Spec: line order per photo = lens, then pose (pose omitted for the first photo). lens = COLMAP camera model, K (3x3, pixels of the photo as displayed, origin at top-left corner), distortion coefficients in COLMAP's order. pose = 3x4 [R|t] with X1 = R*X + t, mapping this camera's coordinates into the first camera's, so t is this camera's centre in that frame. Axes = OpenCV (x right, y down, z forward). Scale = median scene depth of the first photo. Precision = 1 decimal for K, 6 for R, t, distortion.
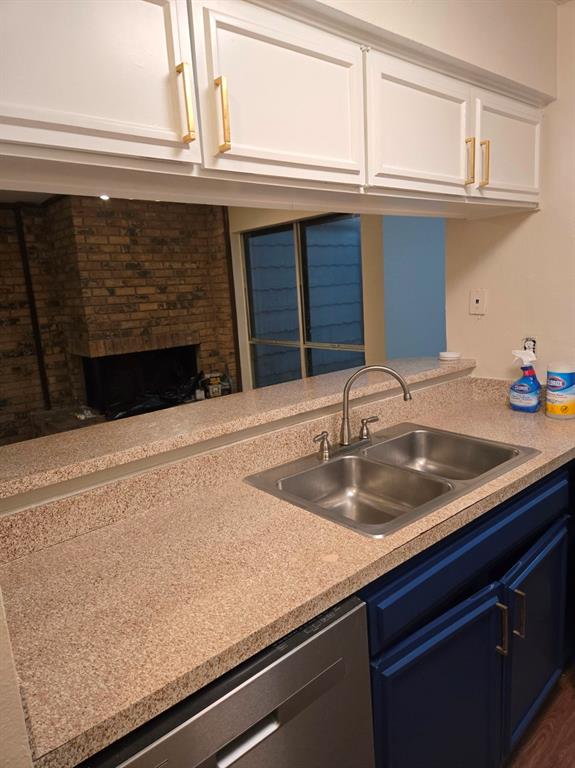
lens RADIAL K [[510.8, 0, 284.4], [0, 510.8, 383.5], [0, 0, 1]] dist [0.075673, -0.061423]
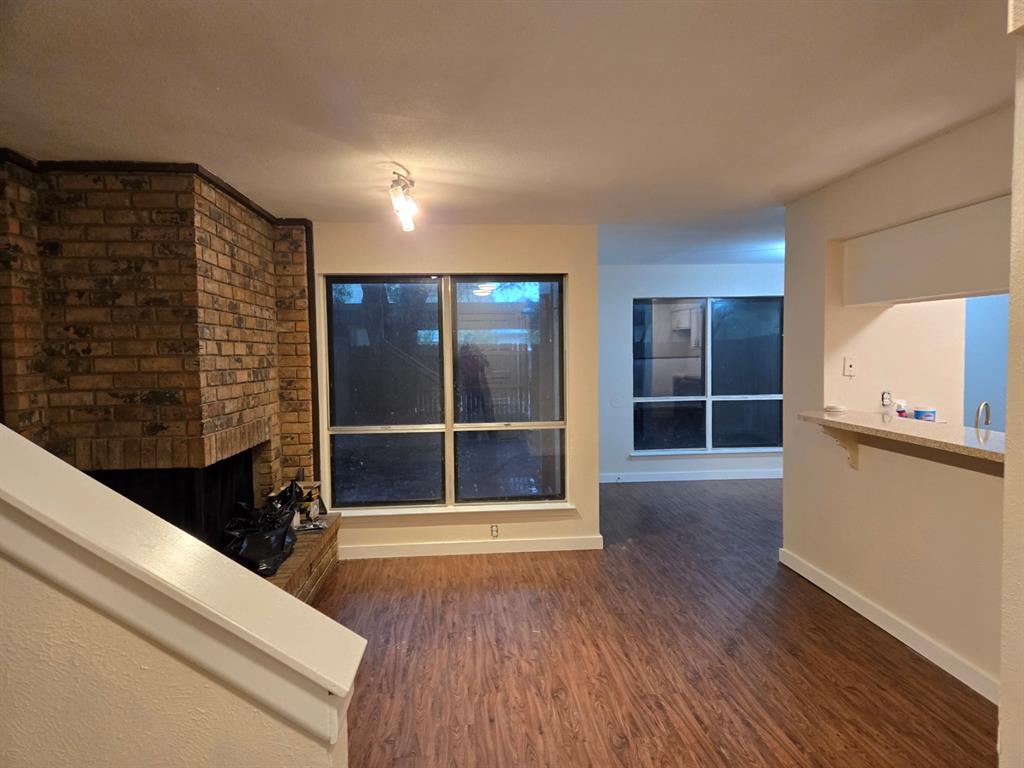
lens RADIAL K [[692.1, 0, 520.2], [0, 692.1, 390.4], [0, 0, 1]] dist [0.080278, -0.055144]
pose [[0.576112, 0.005528, 0.817352, -0.739539], [0.133103, 0.985995, -0.100486, -0.010957], [-0.806460, 0.166683, 0.567308, 0.294464]]
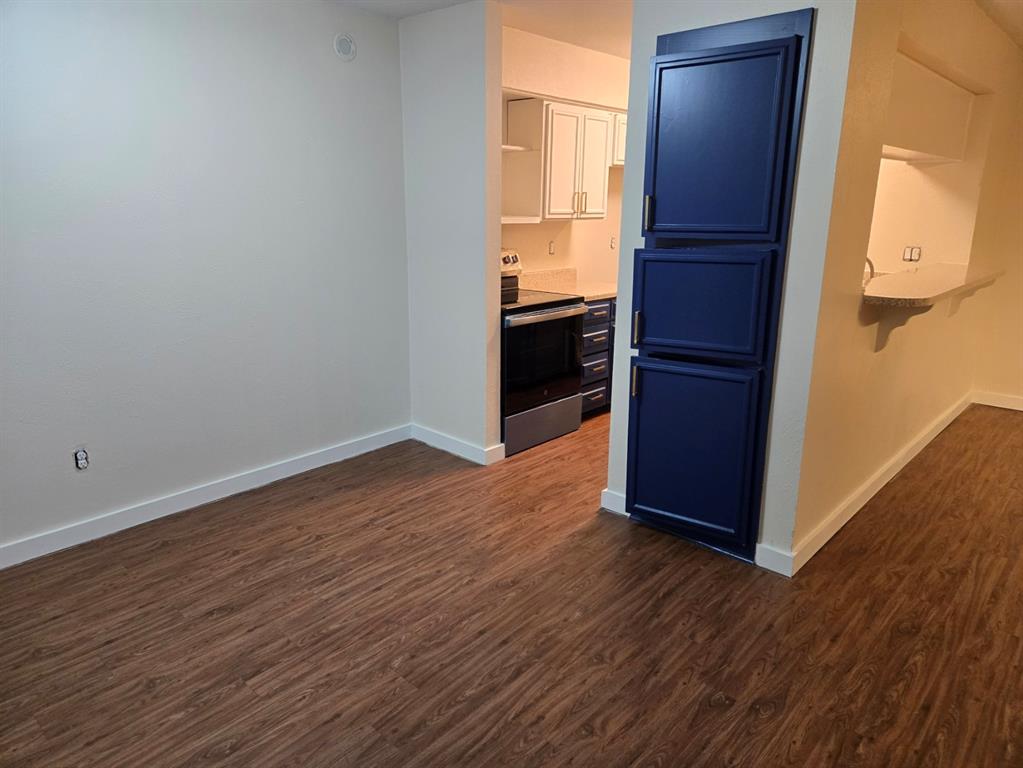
lens RADIAL K [[680.4, 0, 501.3], [0, 680.4, 375.8], [0, 0, 1]] dist [0.075673, -0.061423]
pose [[-0.991097, 0.085701, -0.101895, 0.511430], [0.034112, 0.903200, 0.427863, -0.217976], [0.128700, 0.420578, -0.898082, 0.984373]]
